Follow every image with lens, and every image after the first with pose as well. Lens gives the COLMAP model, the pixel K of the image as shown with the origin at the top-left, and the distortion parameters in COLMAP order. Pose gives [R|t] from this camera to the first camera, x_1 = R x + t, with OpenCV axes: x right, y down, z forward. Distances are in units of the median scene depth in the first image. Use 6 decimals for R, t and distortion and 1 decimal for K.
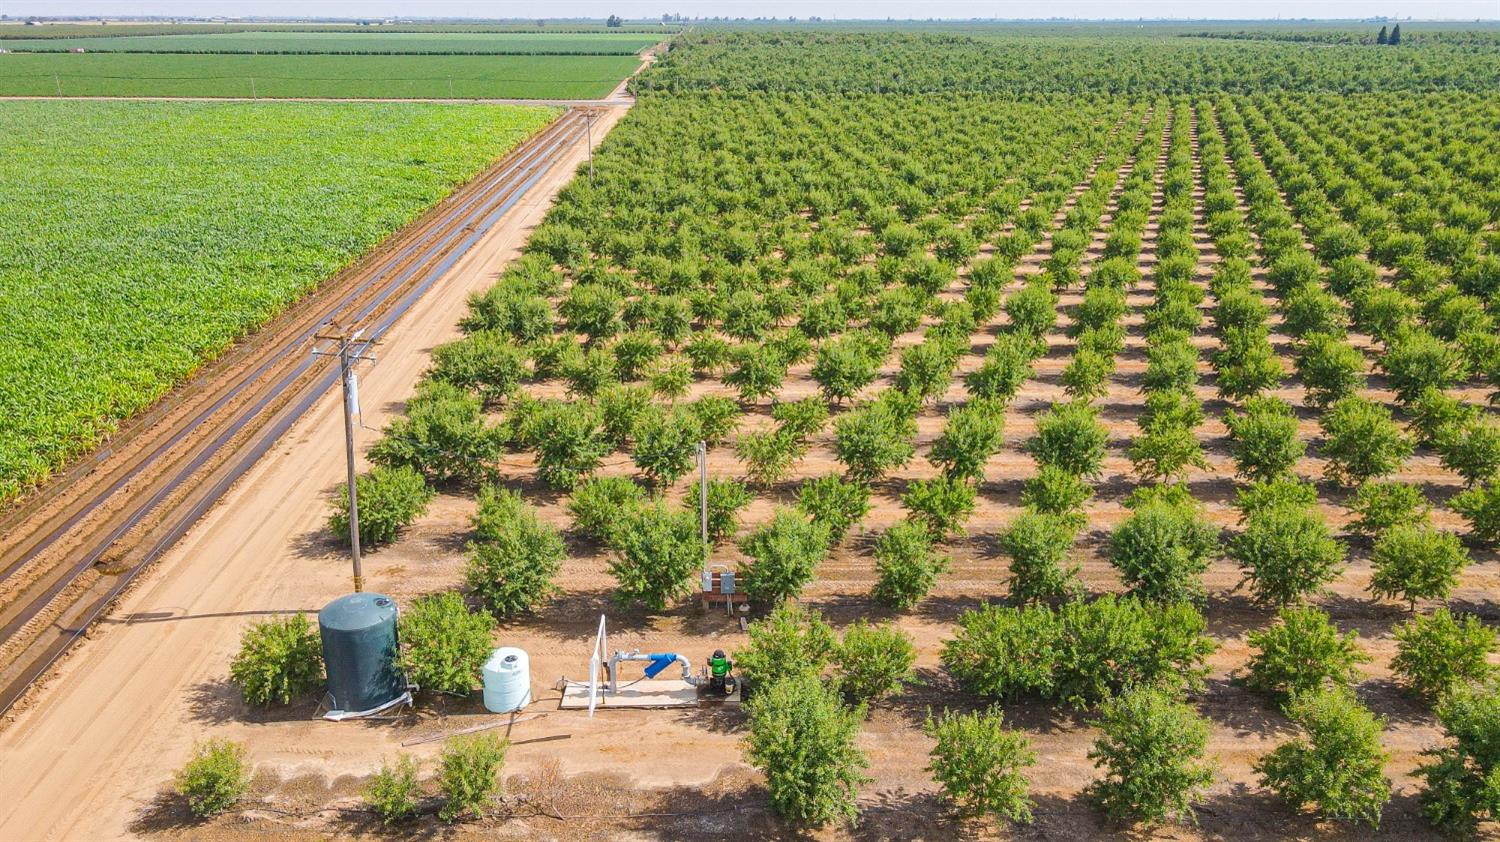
lens RADIAL K [[1112.7, 0, 754.1], [0, 1112.7, 421.7], [0, 0, 1]] dist [-0.010362, 0.048704]
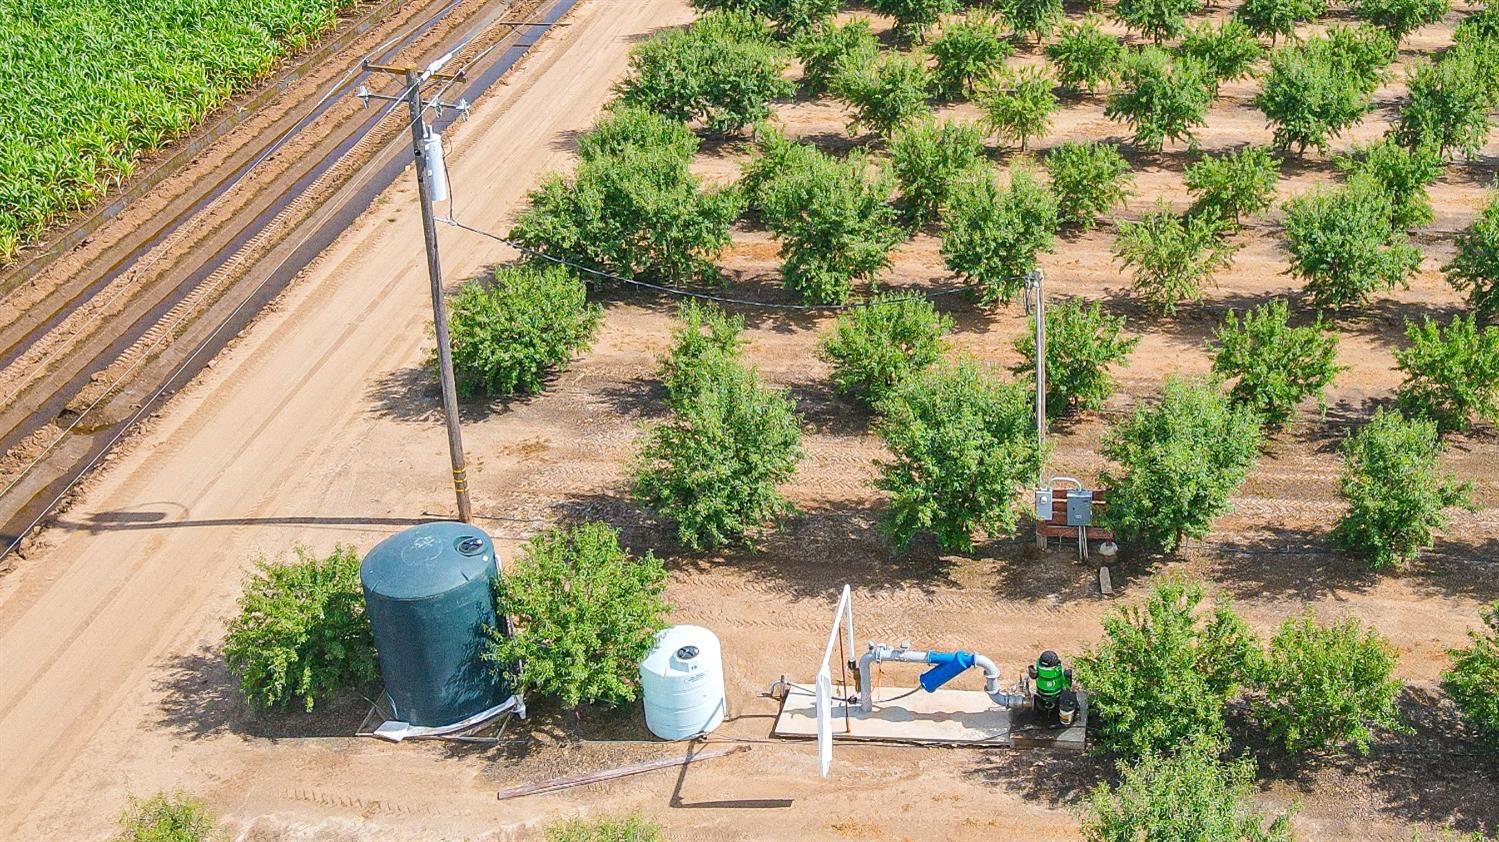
lens RADIAL K [[1650.6, 0, 1064.2], [0, 1650.6, 302.6], [0, 0, 1]] dist [-0.015970, 0.053795]
pose [[0.996673, 0.036019, -0.073120, 0.020008], [-0.026861, 0.992095, 0.122579, -0.048642], [0.076957, -0.120207, 0.989762, 0.122229]]
